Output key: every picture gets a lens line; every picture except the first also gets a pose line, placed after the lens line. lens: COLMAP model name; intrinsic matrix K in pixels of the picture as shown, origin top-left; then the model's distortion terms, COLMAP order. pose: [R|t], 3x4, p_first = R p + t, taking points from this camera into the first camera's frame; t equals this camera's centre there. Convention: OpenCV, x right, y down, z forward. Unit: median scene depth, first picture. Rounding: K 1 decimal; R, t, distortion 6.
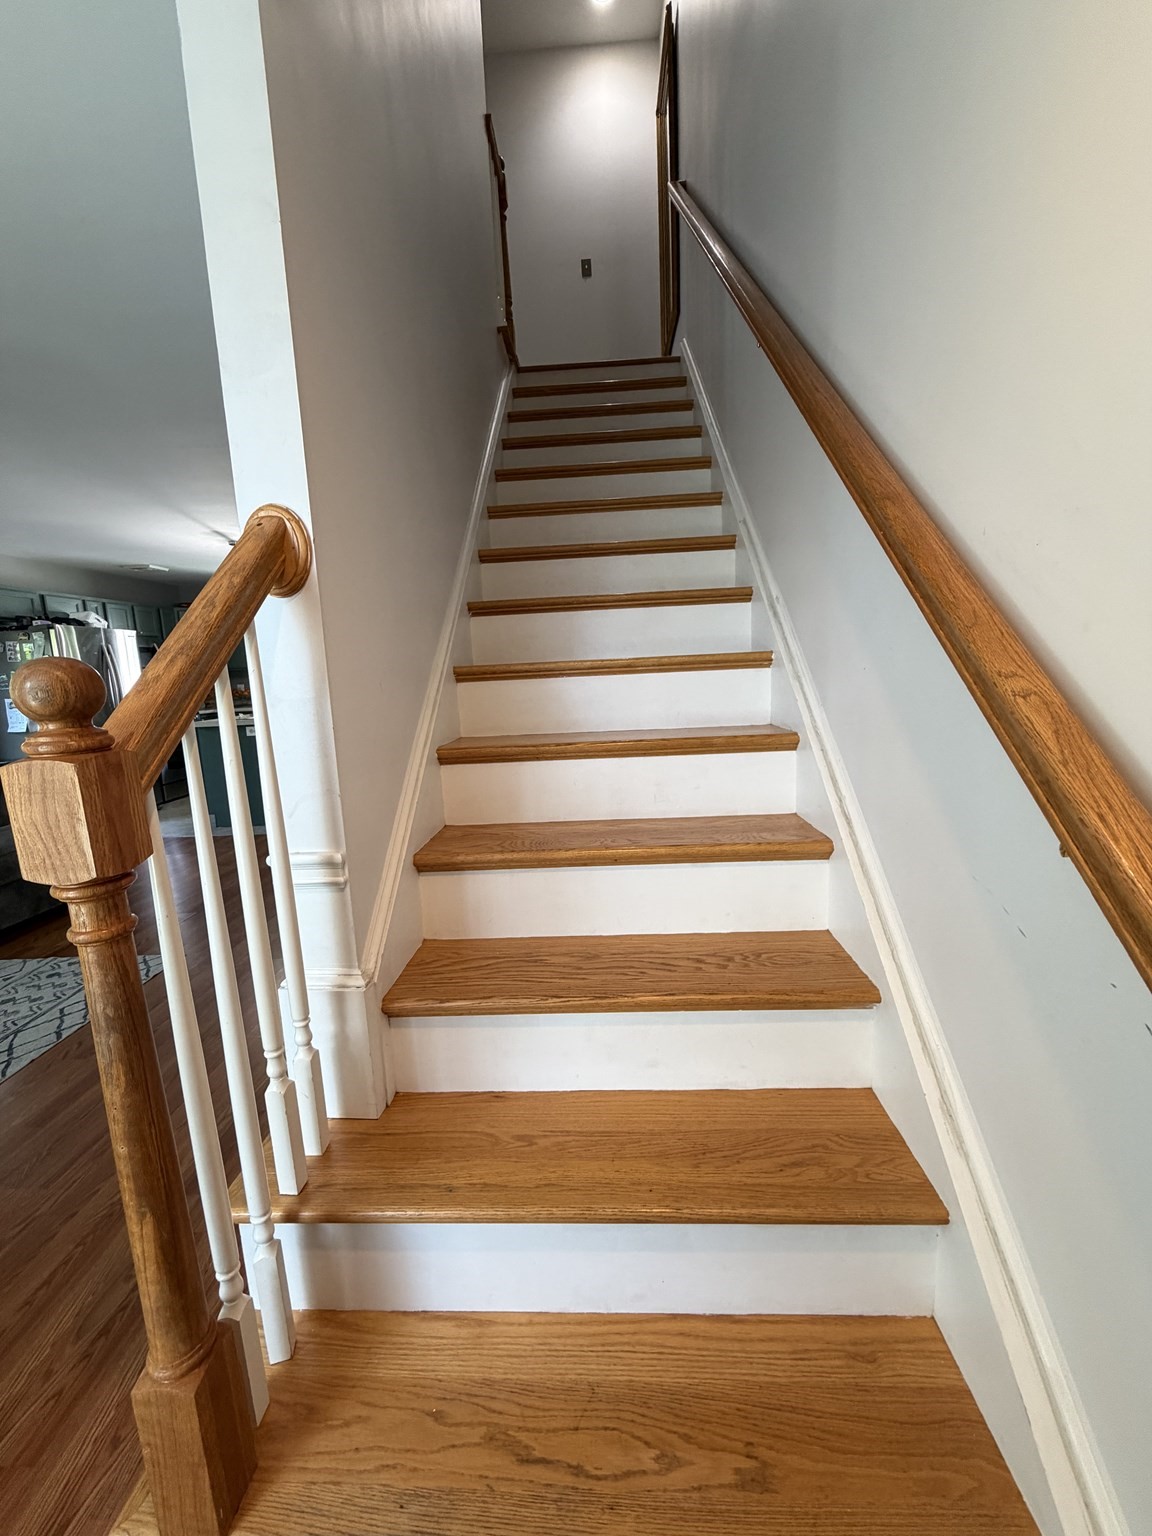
lens RADIAL K [[615.6, 0, 576.0], [0, 615.6, 768.0], [0, 0, 1]] dist [-0.001061, 0.000207]
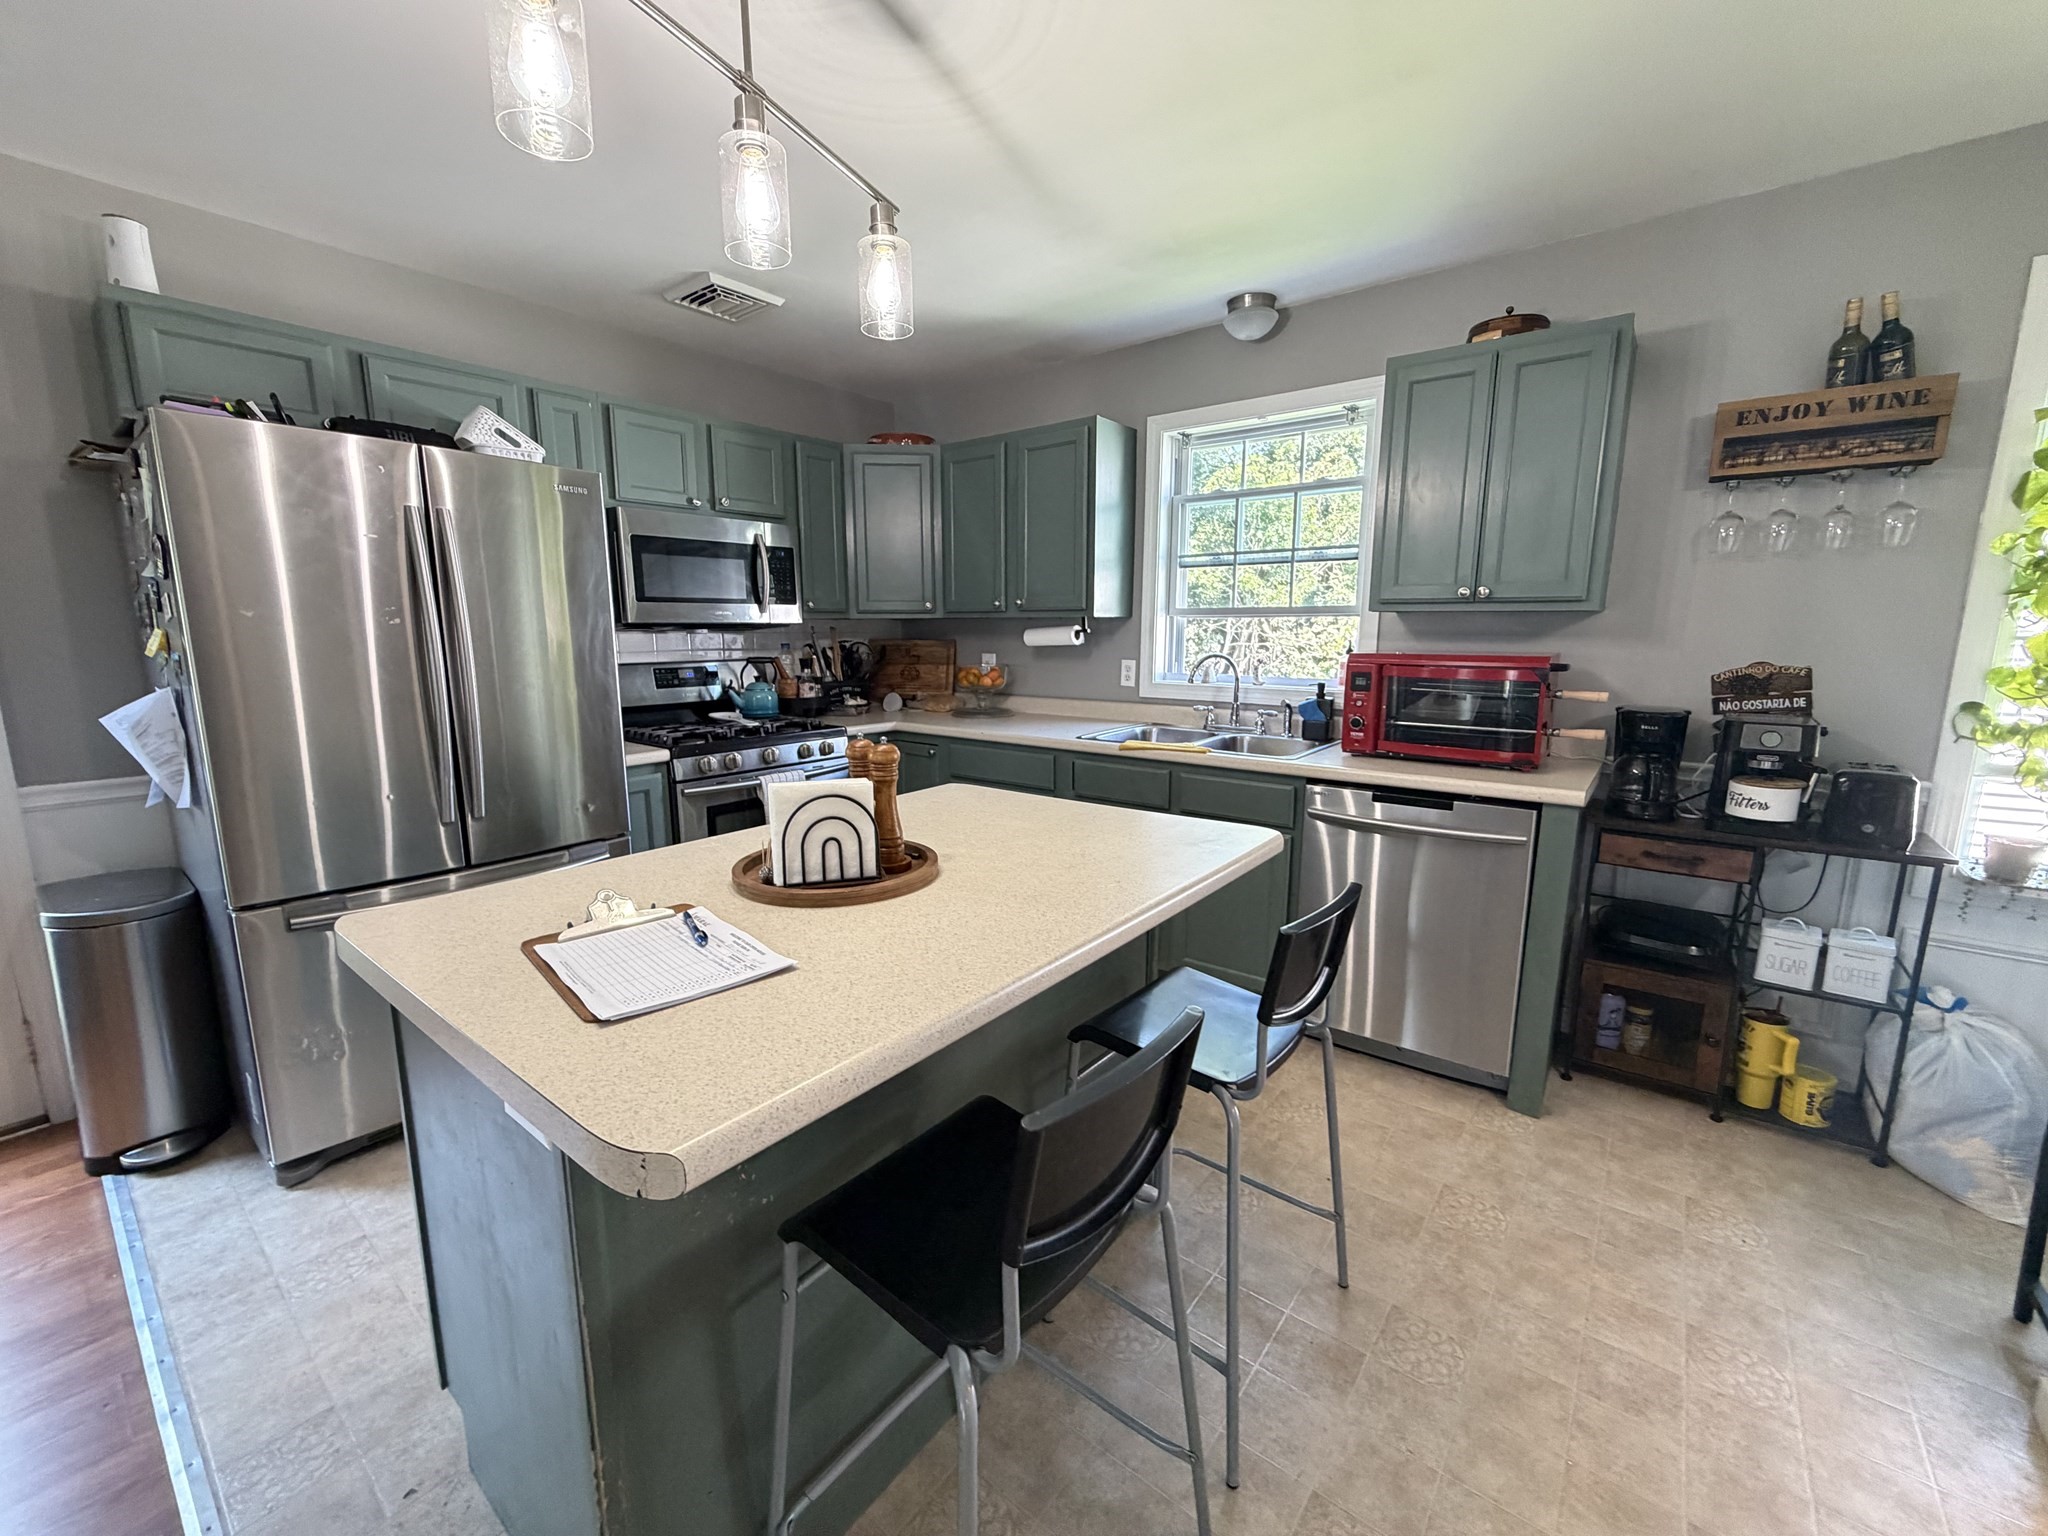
lens RADIAL K [[820.8, 0, 1024.0], [0, 820.8, 768.0], [0, 0, 1]] dist [-0.001061, 0.000207]
pose [[0.811842, 0.137850, -0.567372, -0.354349], [-0.128578, 0.990084, 0.056573, -0.150174], [0.569544, 0.027023, 0.821516, 0.912669]]
